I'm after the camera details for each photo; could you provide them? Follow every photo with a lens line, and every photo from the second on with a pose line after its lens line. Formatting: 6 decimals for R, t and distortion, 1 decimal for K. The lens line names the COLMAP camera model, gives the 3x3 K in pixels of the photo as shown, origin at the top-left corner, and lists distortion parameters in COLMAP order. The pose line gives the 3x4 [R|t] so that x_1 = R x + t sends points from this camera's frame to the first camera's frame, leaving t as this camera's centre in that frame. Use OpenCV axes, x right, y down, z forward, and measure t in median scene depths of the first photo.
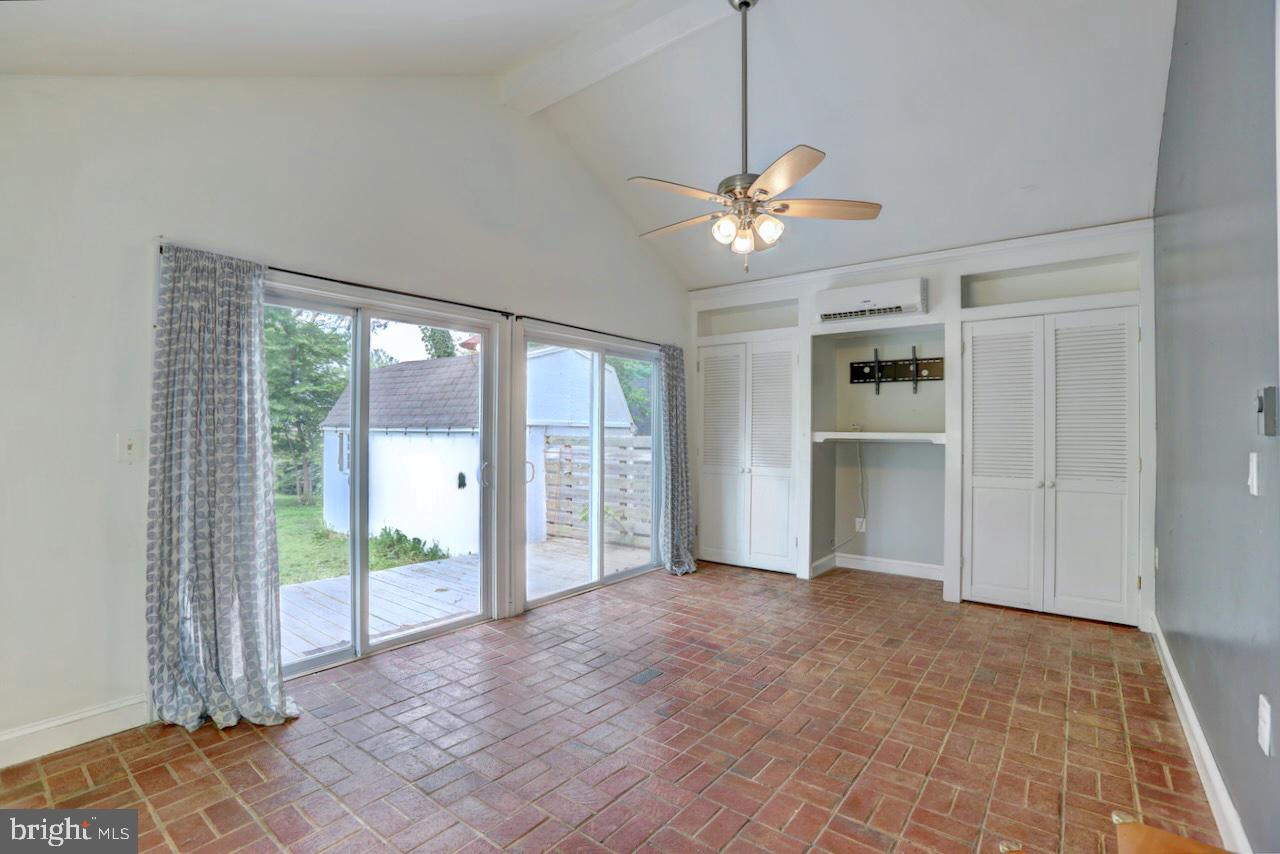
lens RADIAL K [[593.9, 0, 635.1], [0, 593.9, 424.4], [0, 0, 1]] dist [-0.098853, 0.050310]
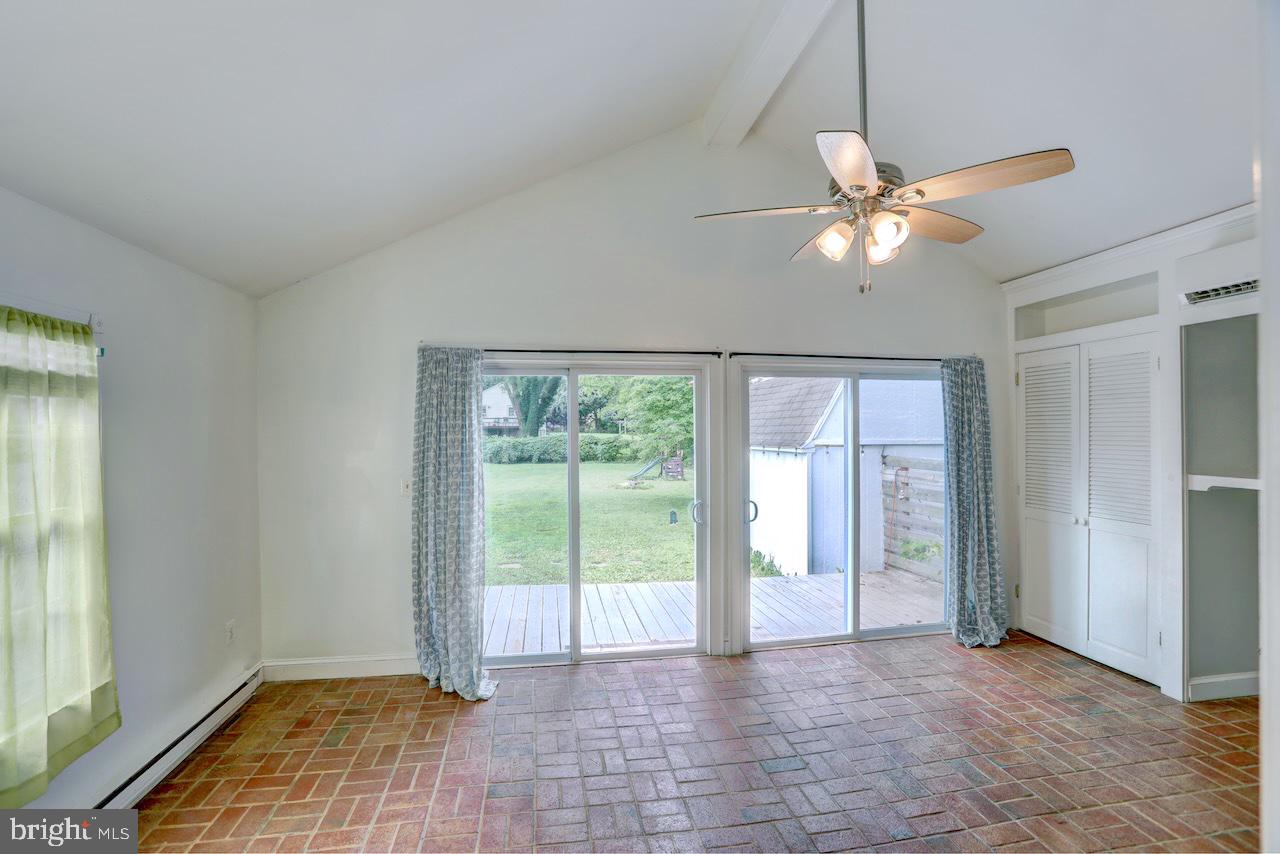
lens RADIAL K [[583.8, 0, 634.3], [0, 583.8, 425.5], [0, 0, 1]] dist [-0.082038, 0.036881]
pose [[0.736081, -0.014695, -0.676734, 0.279287], [0.017095, 0.999849, -0.003117, -0.051679], [0.676678, -0.009274, 0.736221, 0.141390]]
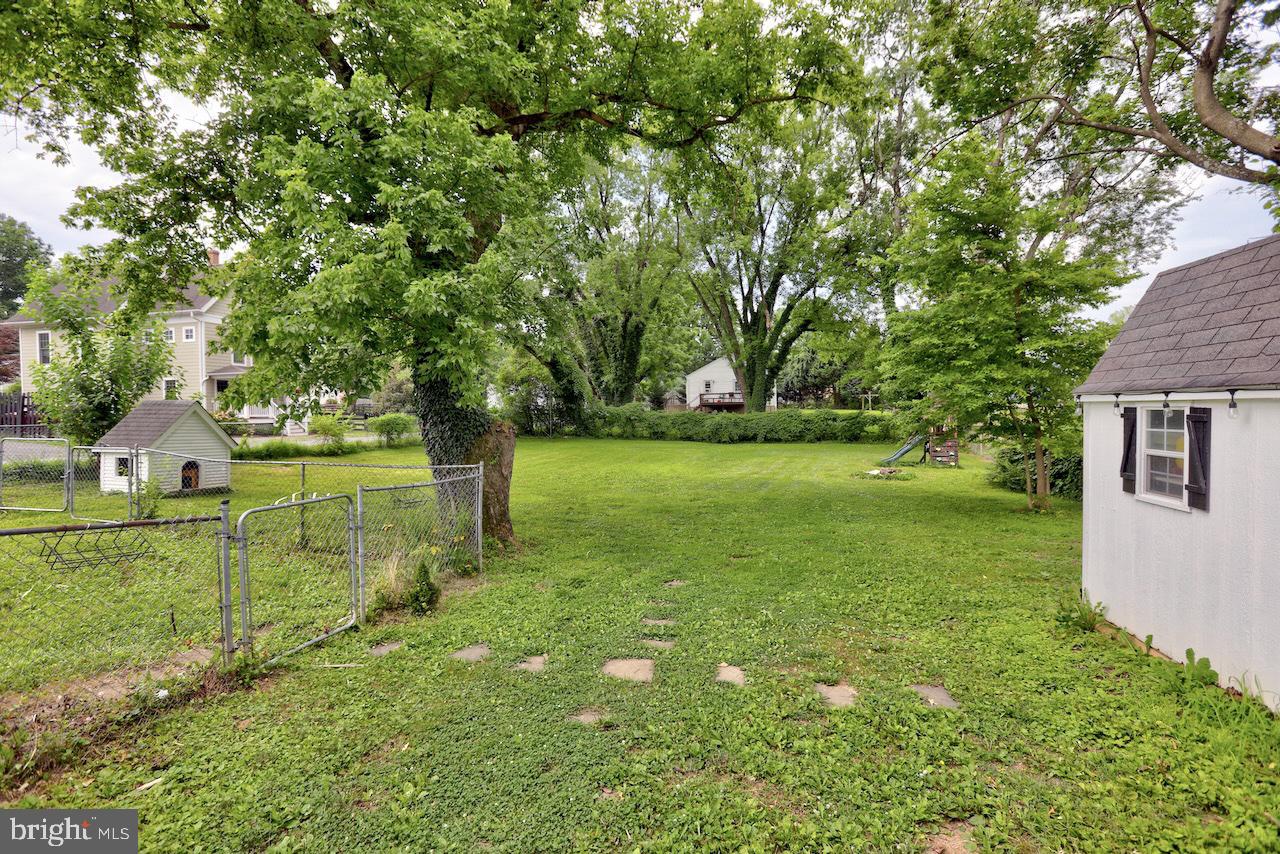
lens RADIAL K [[568.7, 0, 640.0], [0, 568.7, 427.0], [0, 0, 1]] dist [-0.063160, 0.020621]
pose [[0.415536, 0.010231, -0.909519, -0.532853], [0.029468, 0.999260, 0.024704, 0.015208], [0.909099, -0.037067, 0.414927, 0.929438]]
